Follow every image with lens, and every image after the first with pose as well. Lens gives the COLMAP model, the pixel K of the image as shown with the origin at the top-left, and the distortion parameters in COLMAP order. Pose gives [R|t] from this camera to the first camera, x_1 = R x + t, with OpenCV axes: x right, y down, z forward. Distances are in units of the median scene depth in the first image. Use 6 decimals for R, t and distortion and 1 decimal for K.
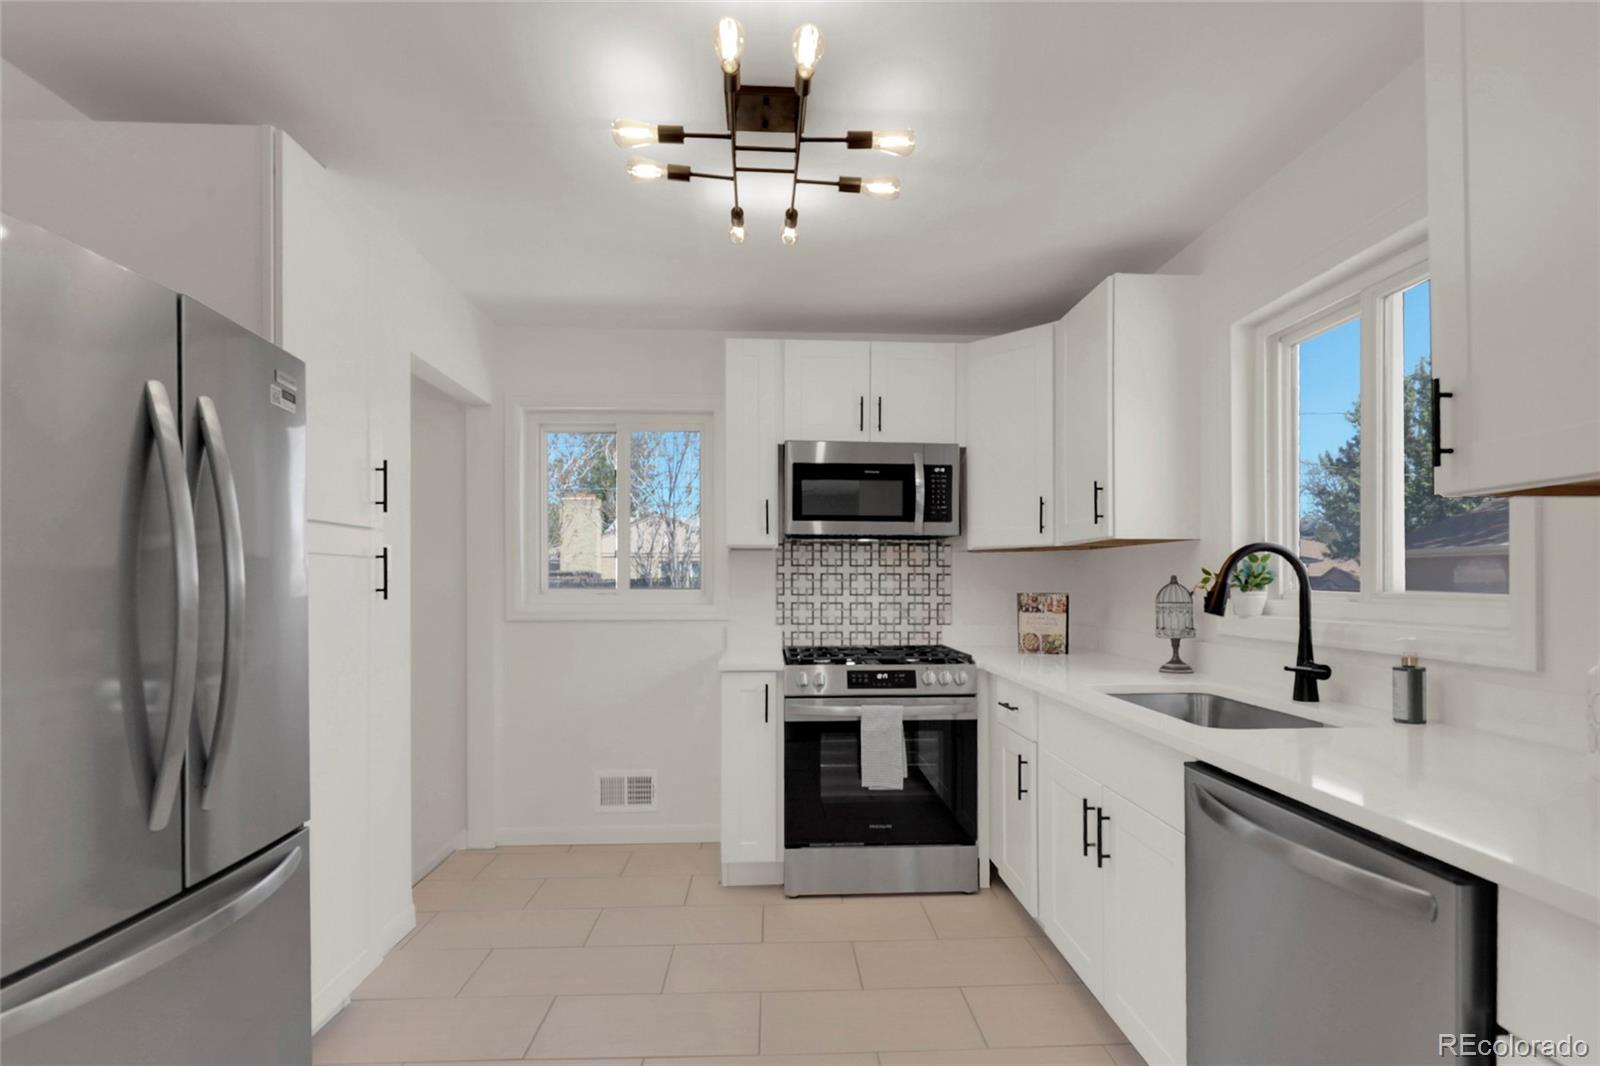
lens RADIAL K [[746.3, 0, 807.5], [0, 746.3, 565.9], [0, 0, 1]] dist [-0.000060, -0.000081]
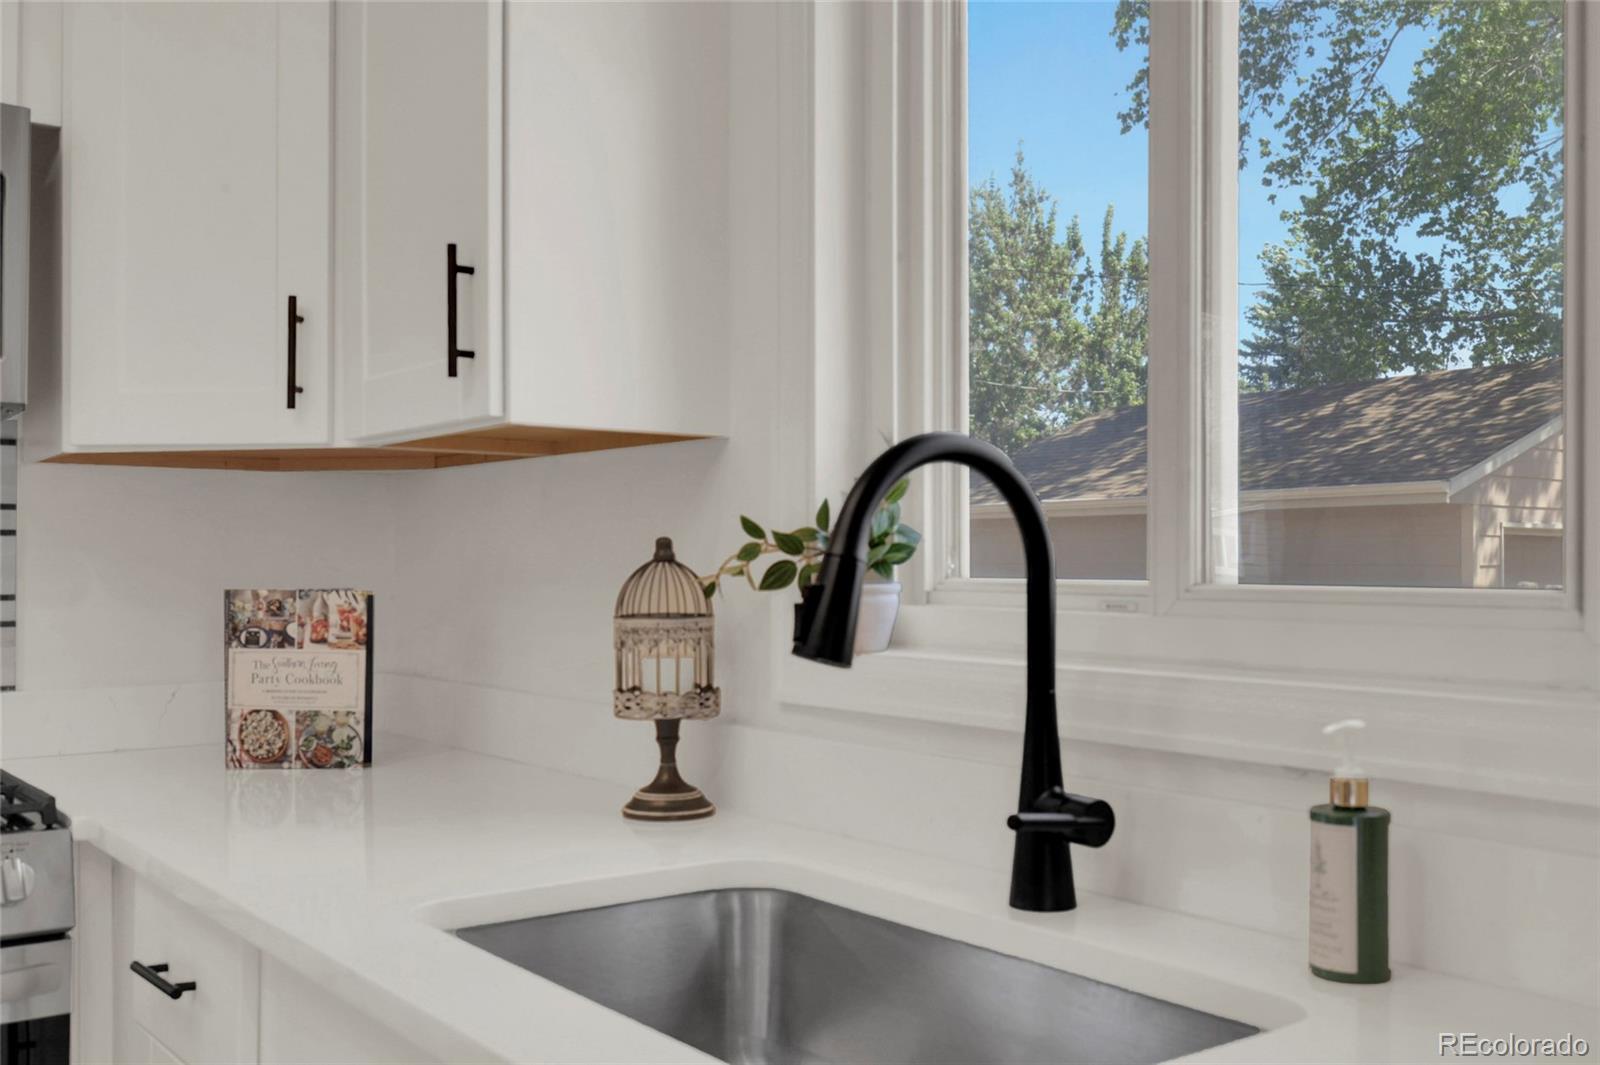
lens RADIAL K [[1610.4, 0, 799.4], [0, 1610.4, 566.0], [0, 0, 1]] dist [-0.008364, 0.001561]
pose [[0.833485, -0.000347, 0.552542, 0.130095], [-0.013553, 0.999686, 0.021070, 0.009327], [-0.552376, -0.025050, 0.833219, 0.343769]]
